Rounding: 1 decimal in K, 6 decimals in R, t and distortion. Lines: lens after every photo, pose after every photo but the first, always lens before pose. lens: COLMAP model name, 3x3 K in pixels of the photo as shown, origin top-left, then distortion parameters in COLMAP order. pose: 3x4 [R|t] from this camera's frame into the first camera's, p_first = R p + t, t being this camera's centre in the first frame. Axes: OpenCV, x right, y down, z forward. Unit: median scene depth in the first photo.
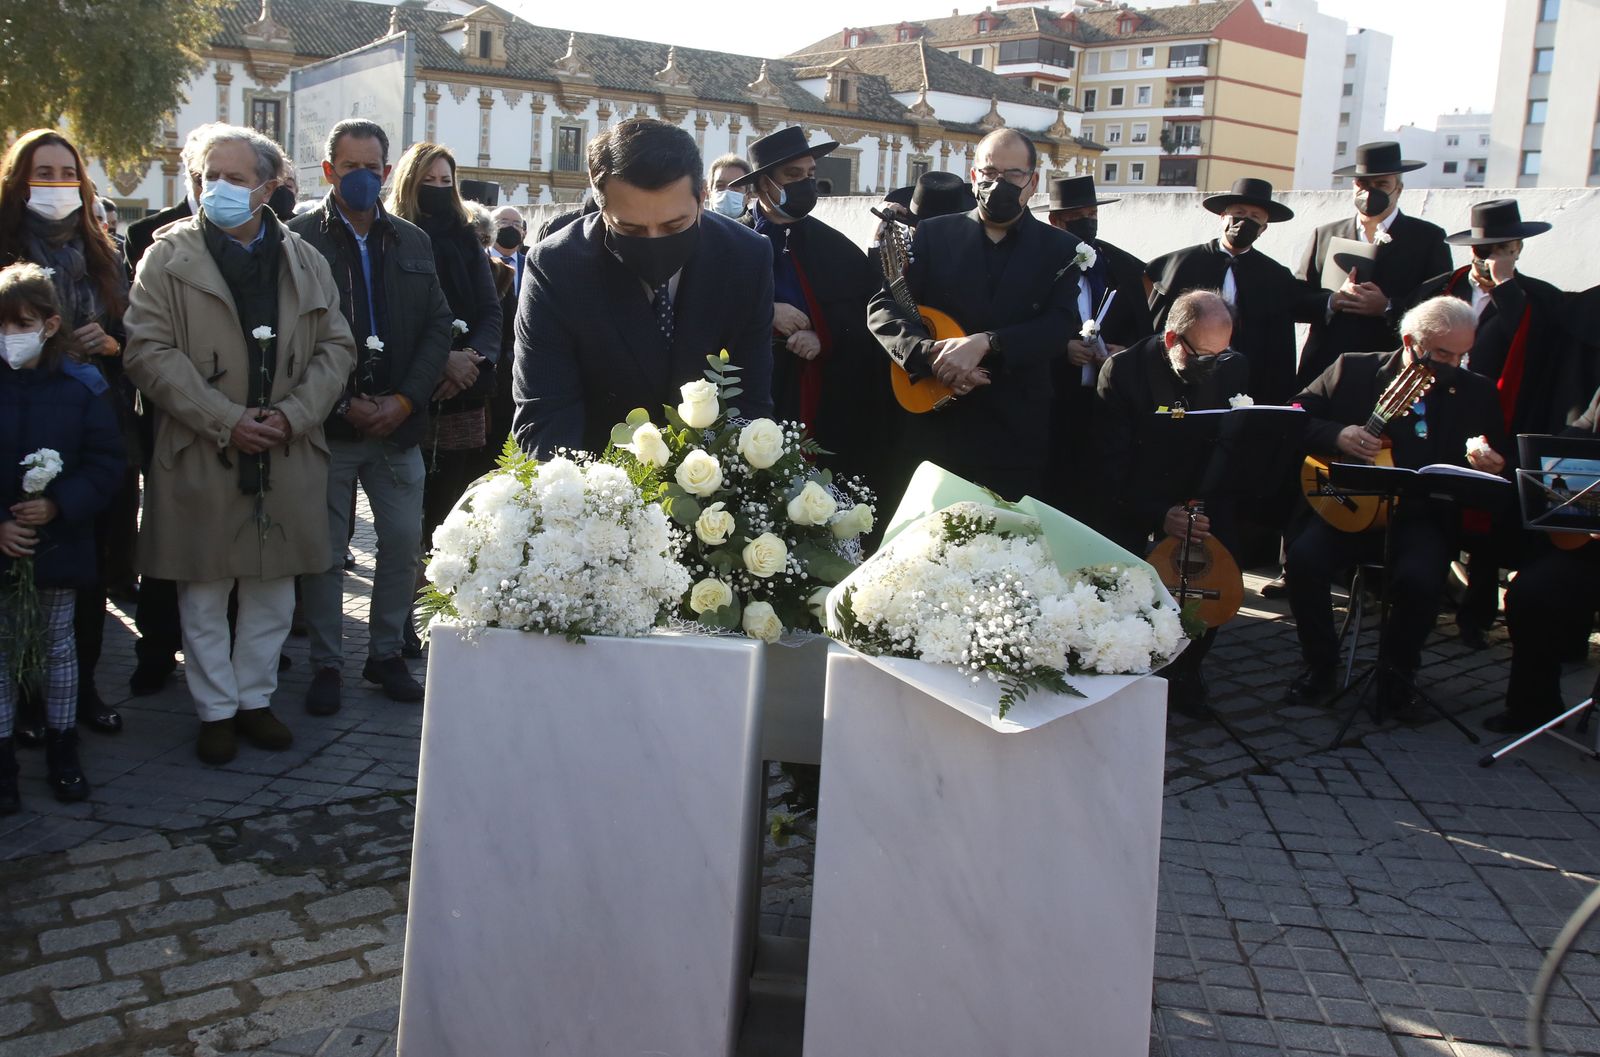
lens RADIAL K [[1349.8, 0, 682.1], [0, 1349.8, 440.8], [0, 0, 1]] dist [-0.096673, 0.059341]
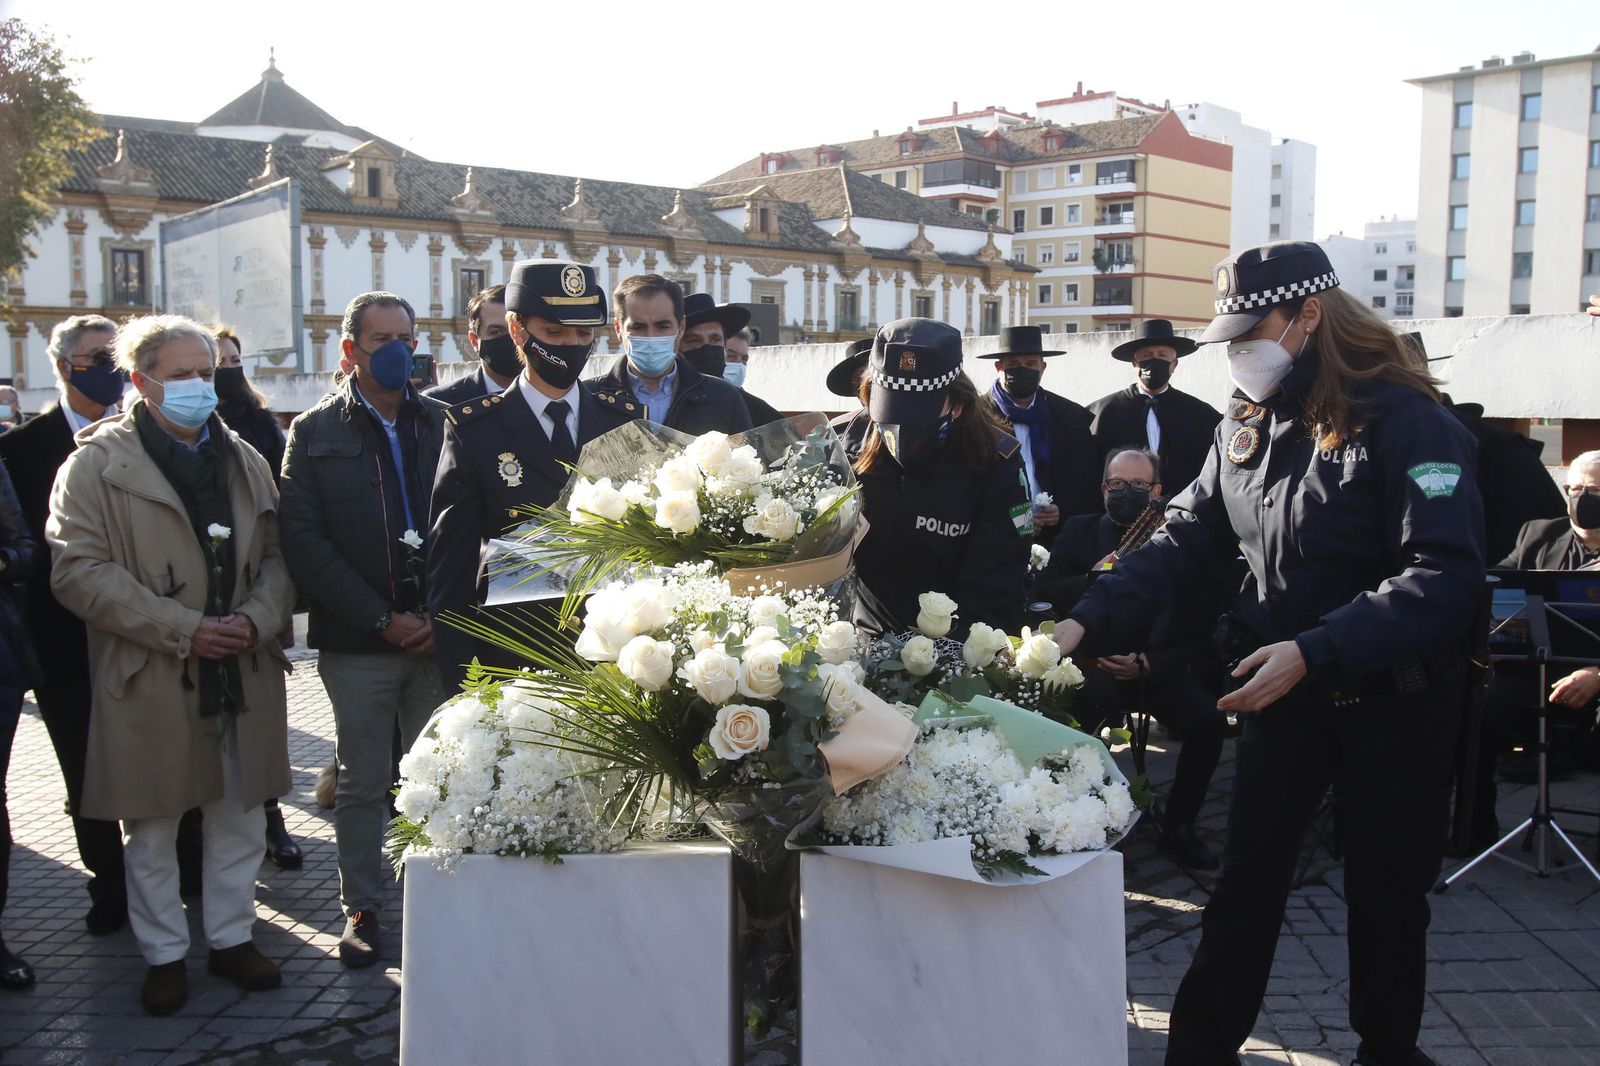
lens RADIAL K [[1446.5, 0, 803.6], [0, 1446.5, 539.5], [0, 0, 1]] dist [-0.087365, 0.081025]
pose [[0.989410, -0.056610, 0.133656, -0.007216], [0.061625, 0.997531, -0.033685, -0.013702], [-0.131419, 0.041565, 0.990455, -0.031777]]
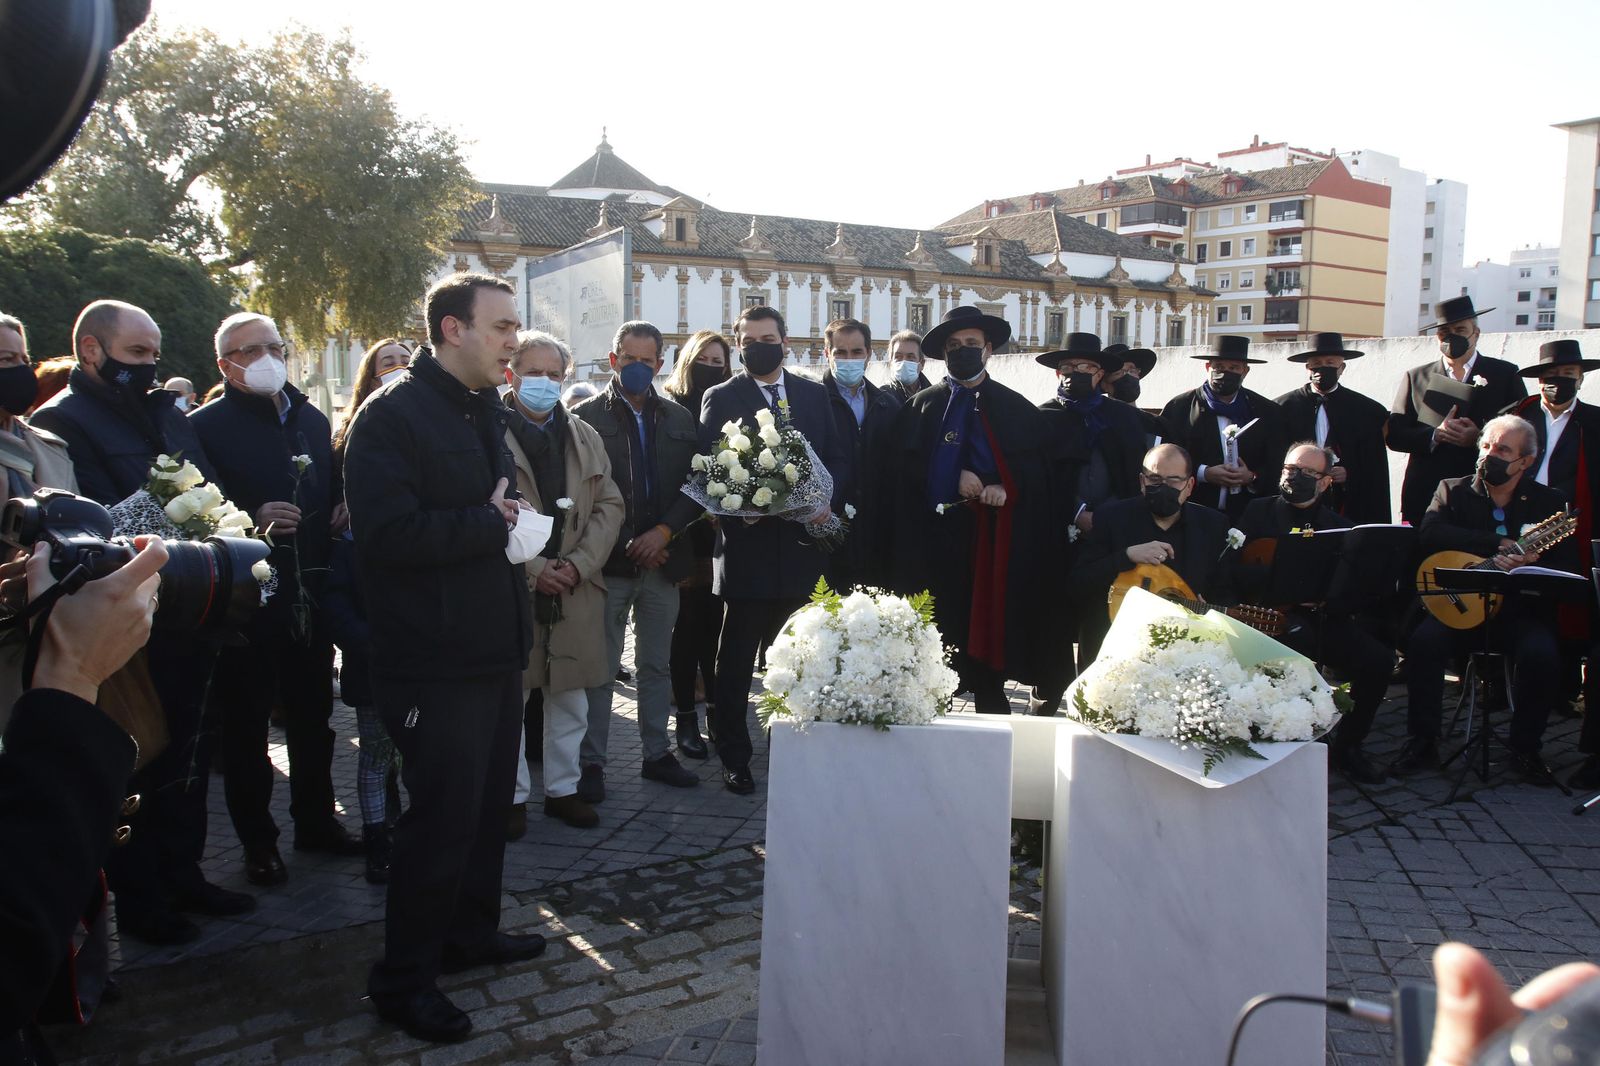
lens RADIAL K [[1161.5, 0, 802.7], [0, 1161.5, 534.2], [0, 0, 1]] dist [-0.092973, 0.053764]
pose [[0.998259, -0.035349, -0.047218, -0.029492], [0.034235, 0.999121, -0.024187, -0.006494], [0.048031, 0.022529, 0.998592, -0.051547]]
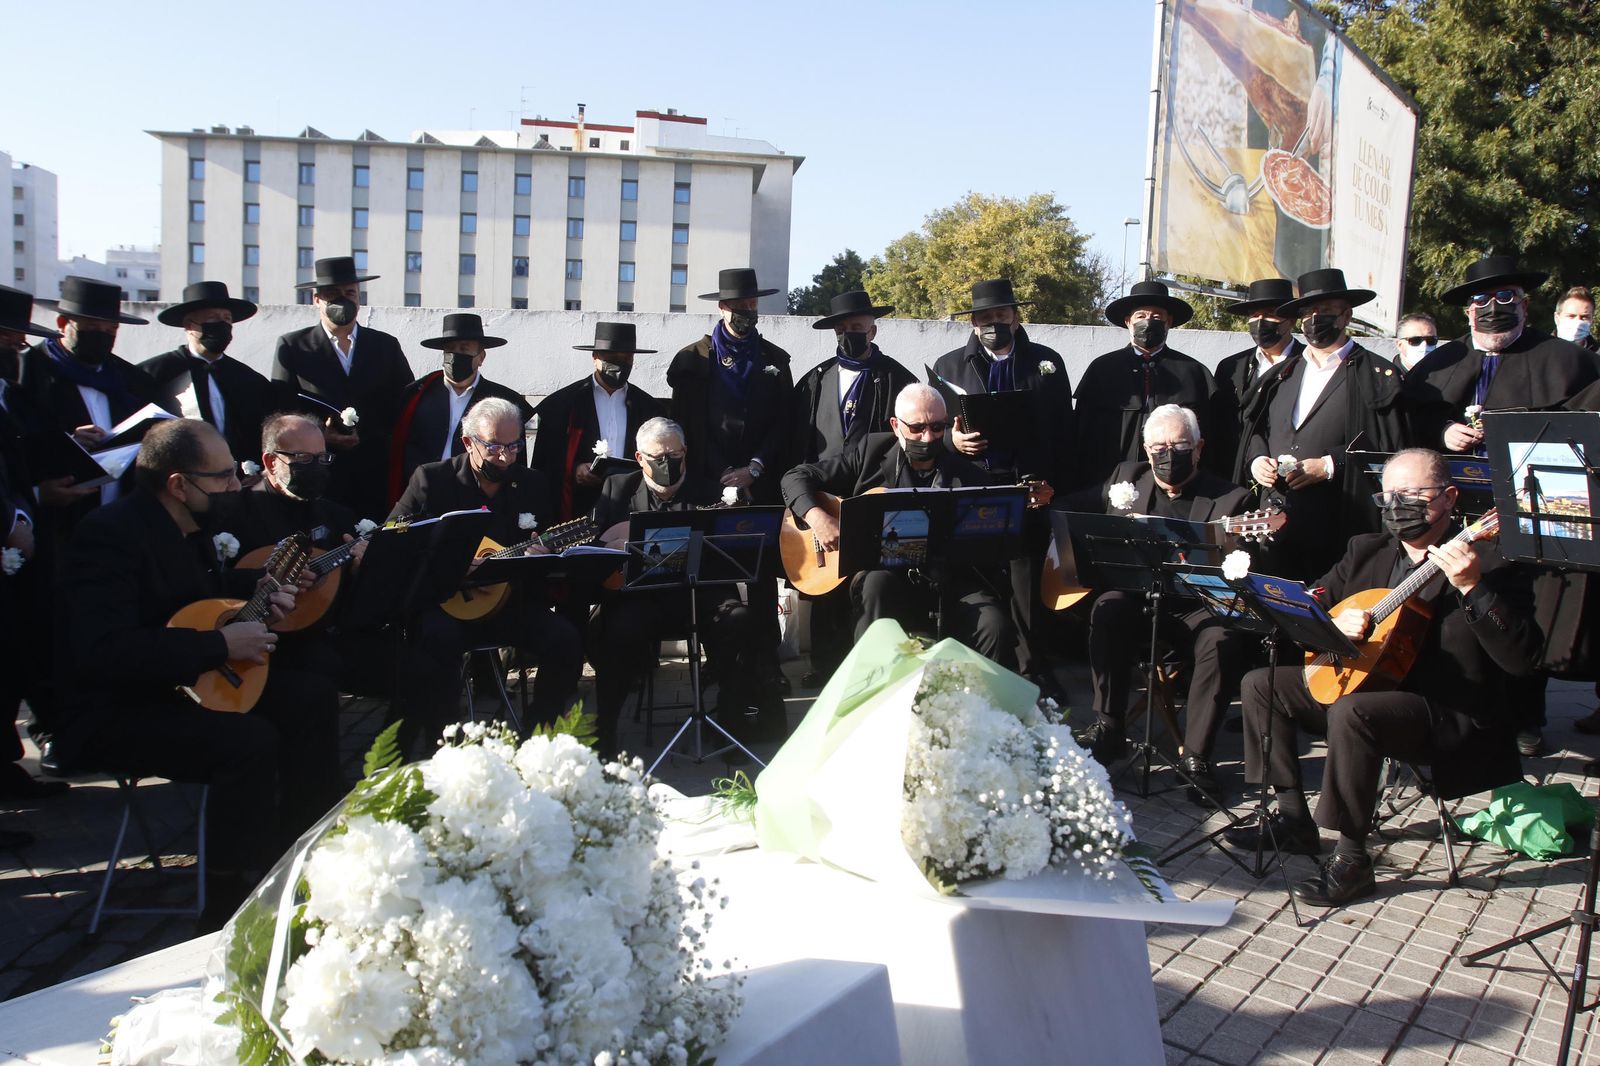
lens RADIAL K [[1161.5, 0, 802.7], [0, 1161.5, 534.2], [0, 0, 1]] dist [-0.092973, 0.053764]
pose [[0.489875, -0.114100, 0.864294, -0.123457], [0.112794, 0.991361, 0.066944, -0.024830], [-0.864465, 0.064693, 0.498512, 0.227765]]
